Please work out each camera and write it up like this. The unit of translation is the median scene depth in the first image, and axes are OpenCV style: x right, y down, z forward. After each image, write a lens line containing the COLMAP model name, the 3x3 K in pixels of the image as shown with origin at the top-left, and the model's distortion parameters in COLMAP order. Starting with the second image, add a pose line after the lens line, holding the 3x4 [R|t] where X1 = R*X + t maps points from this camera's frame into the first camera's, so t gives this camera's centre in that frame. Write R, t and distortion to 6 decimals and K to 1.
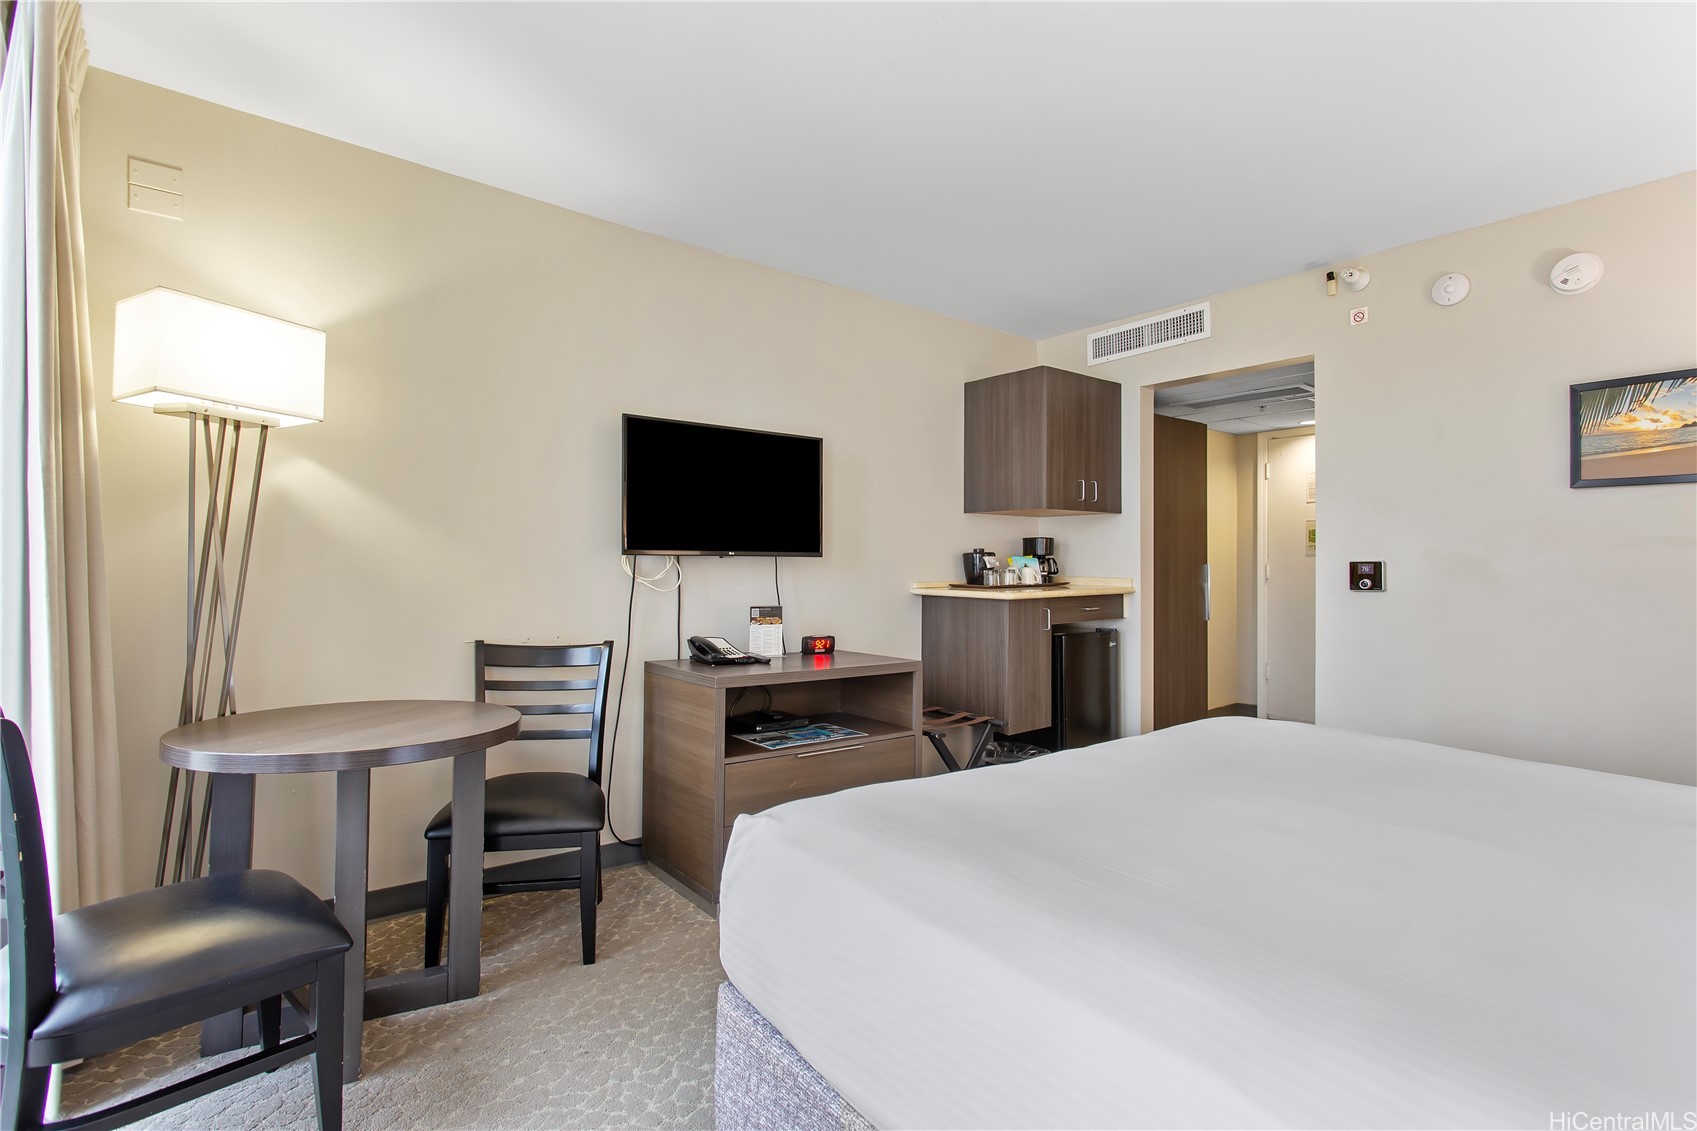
lens RADIAL K [[804.2, 0, 848.8], [0, 804.2, 558.5], [0, 0, 1]] dist [0.002681, 0.000517]
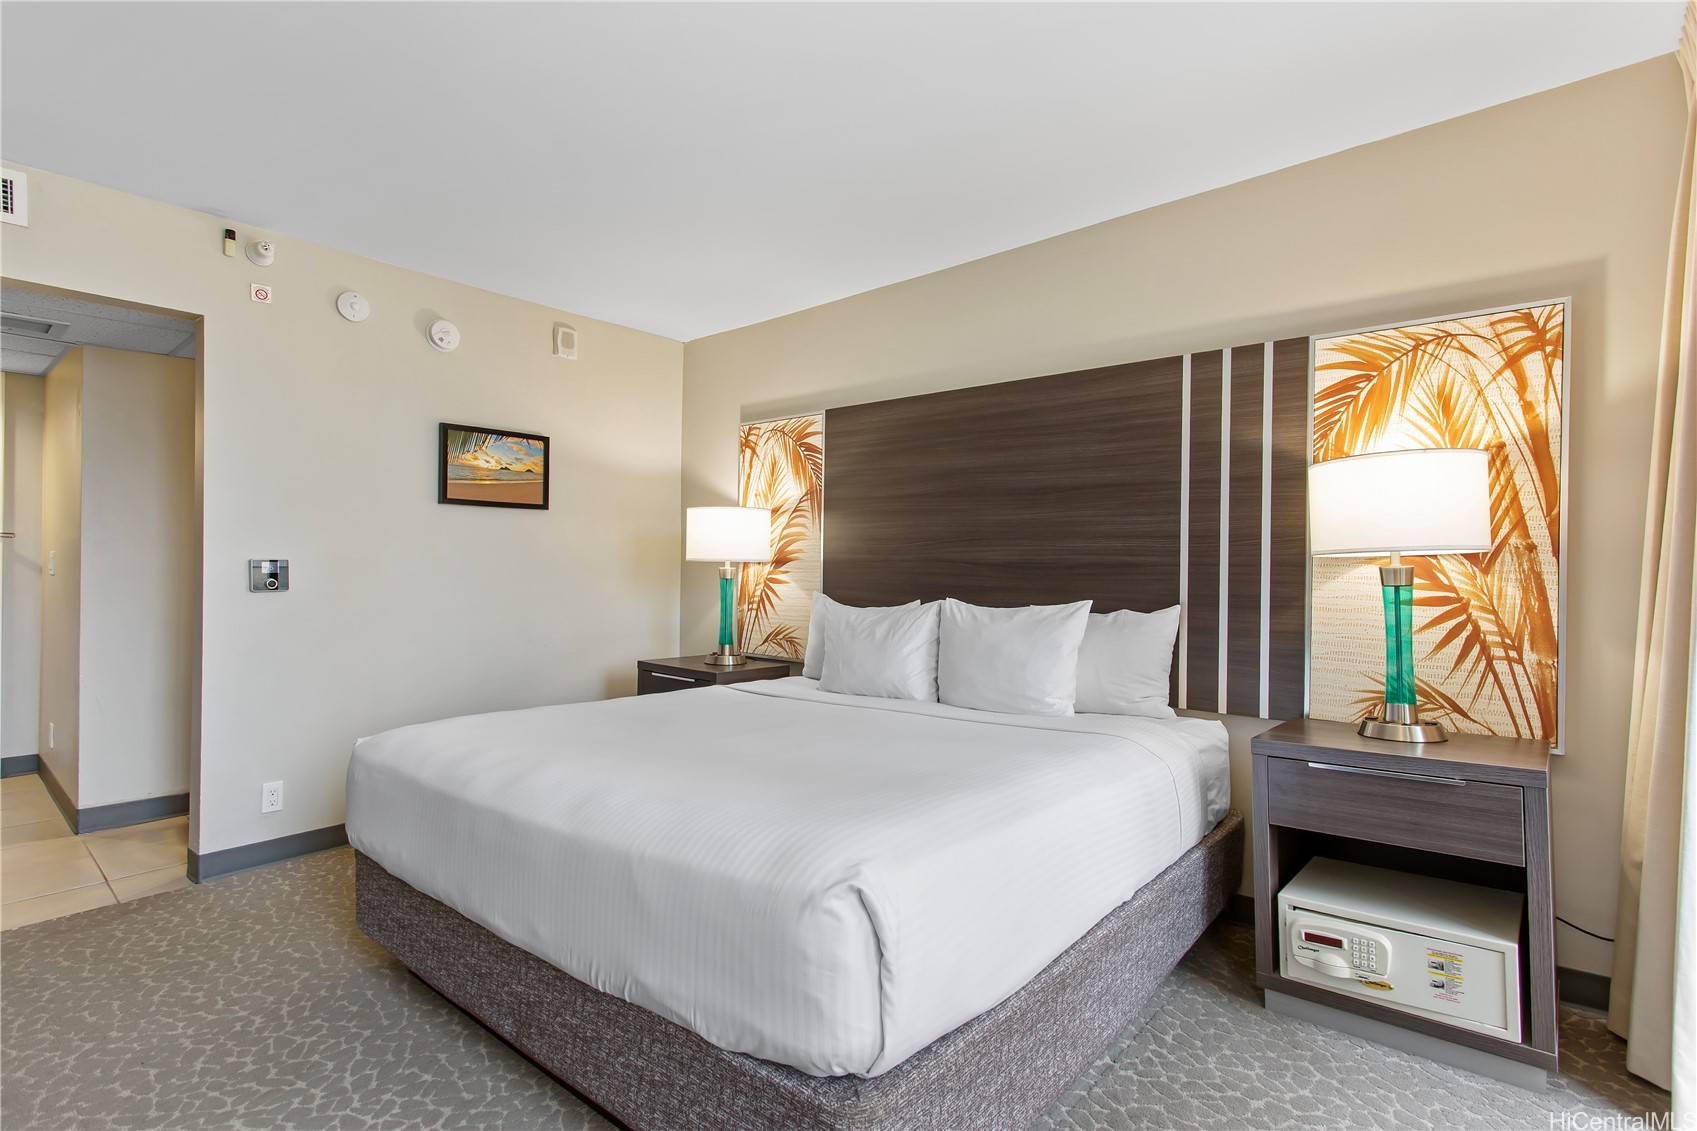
lens RADIAL K [[804.2, 0, 856.1], [0, 804.2, 568.6], [0, 0, 1]] dist [0.002681, 0.000517]
pose [[-0.187181, -0.004495, 0.982315, -0.482682], [-0.008899, 0.999956, 0.002880, 0.006254], [-0.982285, -0.008202, -0.187213, 0.603806]]
